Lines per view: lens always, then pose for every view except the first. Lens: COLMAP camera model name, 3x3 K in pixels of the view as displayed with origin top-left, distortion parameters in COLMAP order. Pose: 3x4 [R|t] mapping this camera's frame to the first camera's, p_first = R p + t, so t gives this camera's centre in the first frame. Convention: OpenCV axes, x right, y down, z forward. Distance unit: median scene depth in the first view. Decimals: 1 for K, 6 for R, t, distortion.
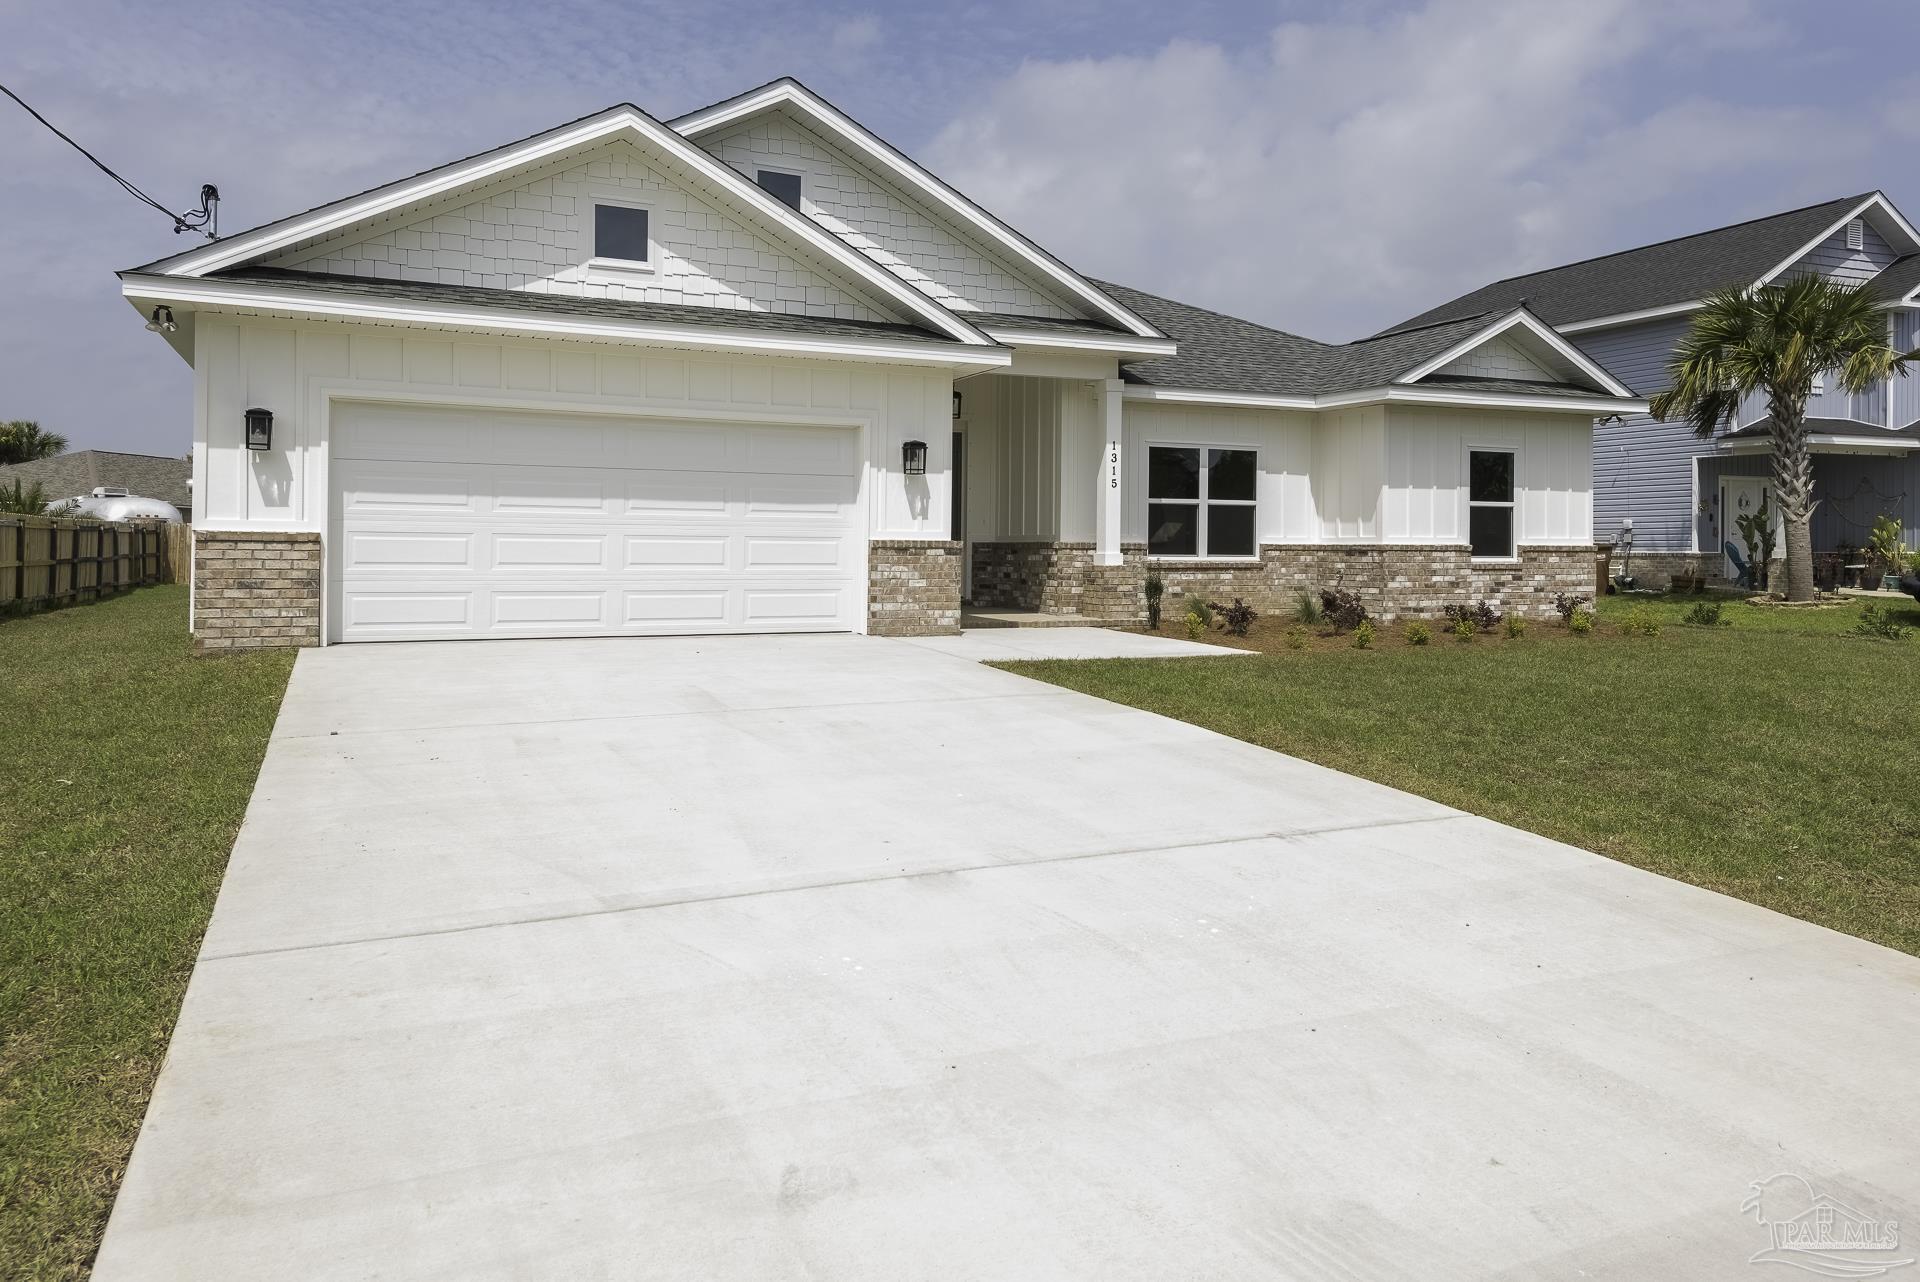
lens RADIAL K [[1255.7, 0, 941.4], [0, 1255.7, 560.6], [0, 0, 1]] dist [0.088116, 0.003129]
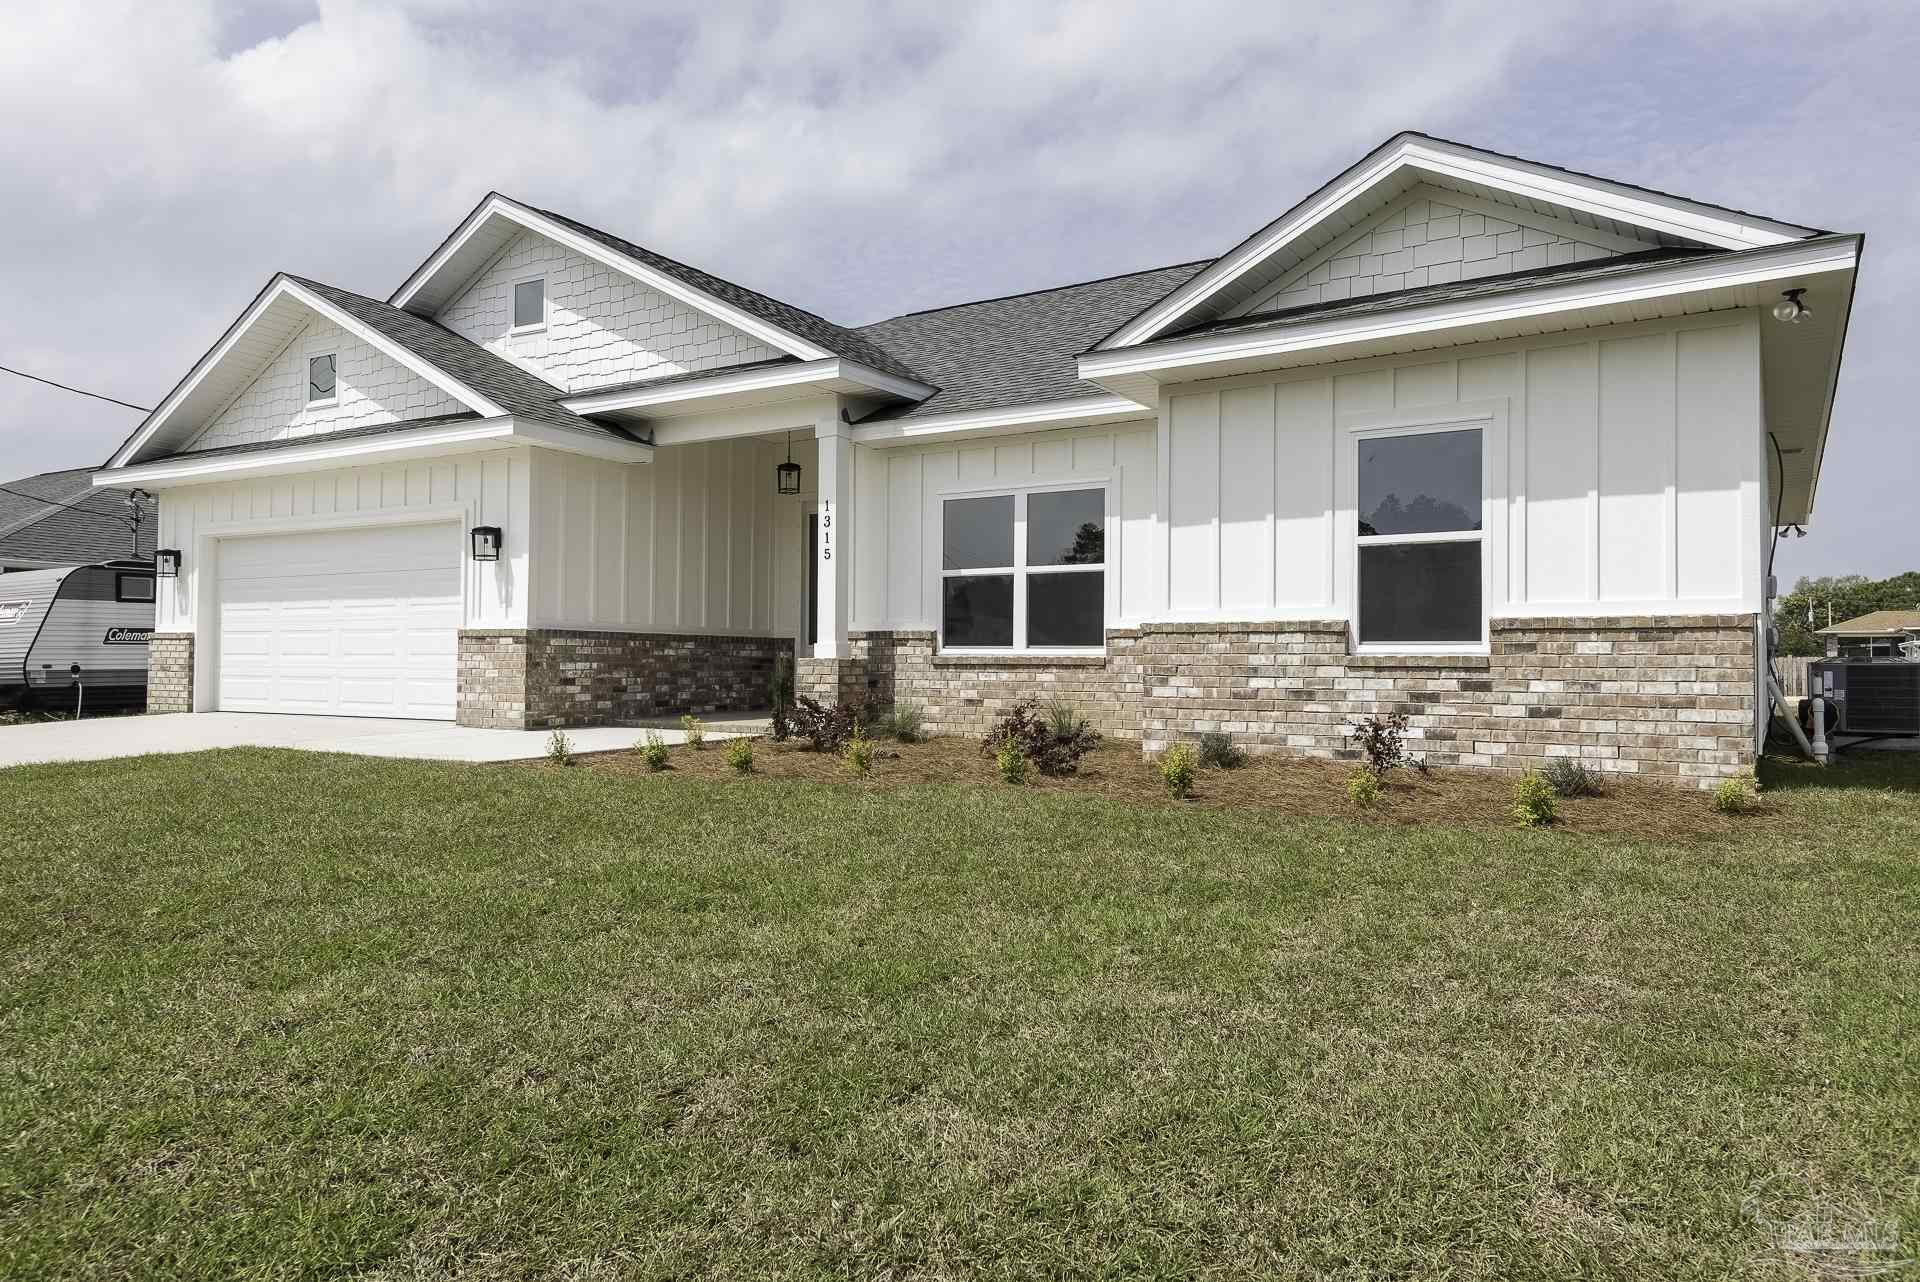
lens RADIAL K [[1255.7, 0, 956.3], [0, 1255.7, 631.0], [0, 0, 1]] dist [0.088116, 0.003129]
pose [[0.556689, -0.024992, -0.830345, 0.779659], [-0.012047, 0.999199, -0.038150, 0.014255], [0.830633, 0.031241, 0.555943, 0.599404]]
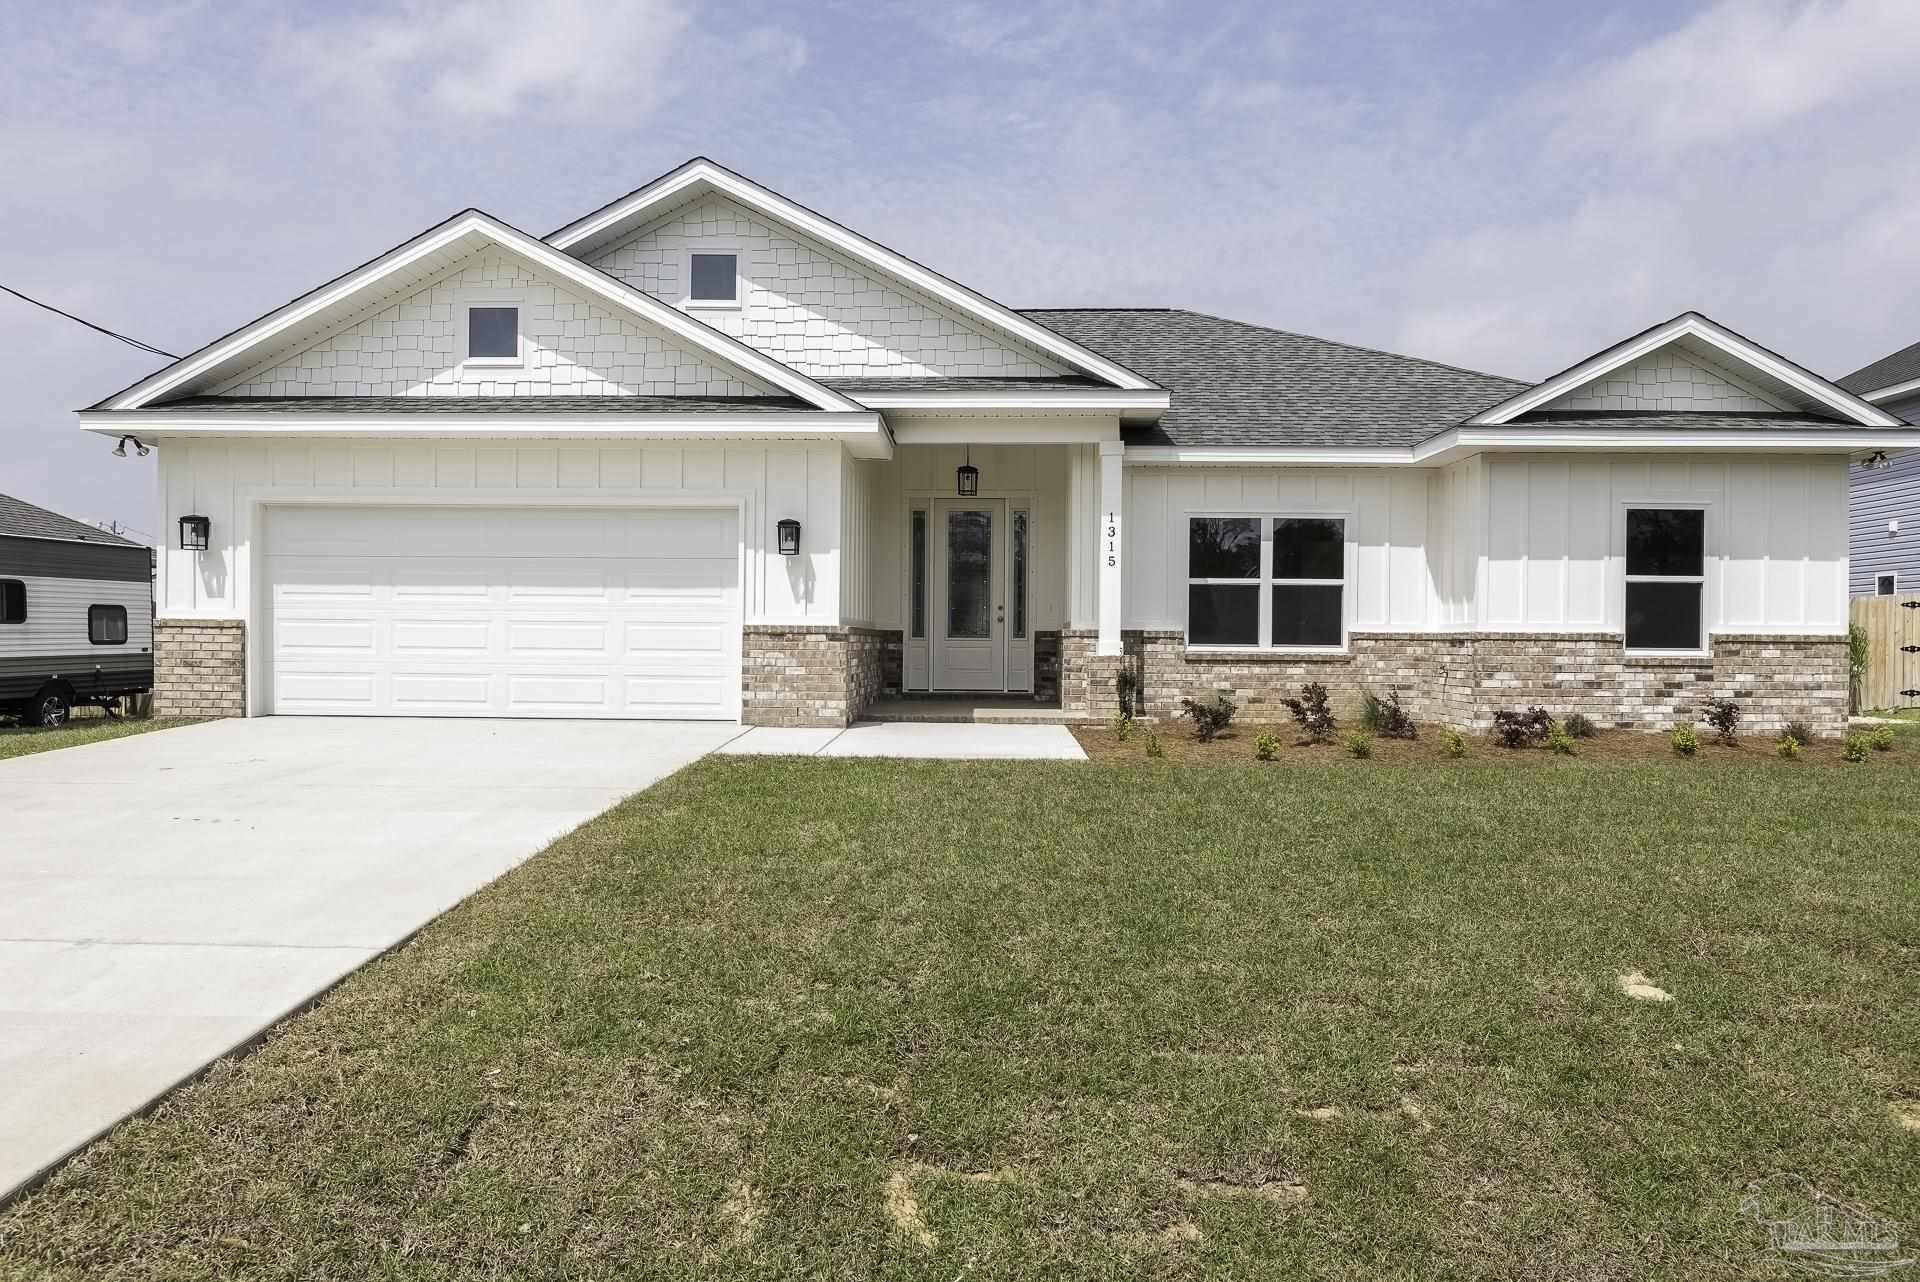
lens RADIAL K [[1271.3, 0, 966.7], [0, 1271.3, 661.0], [0, 0, 1]] dist [-0.000820, -0.009009]
pose [[0.905626, 0.008963, -0.423983, 0.394502], [-0.007467, 0.999959, 0.005191, 0.003327], [0.424012, -0.001535, 0.905655, 0.156402]]
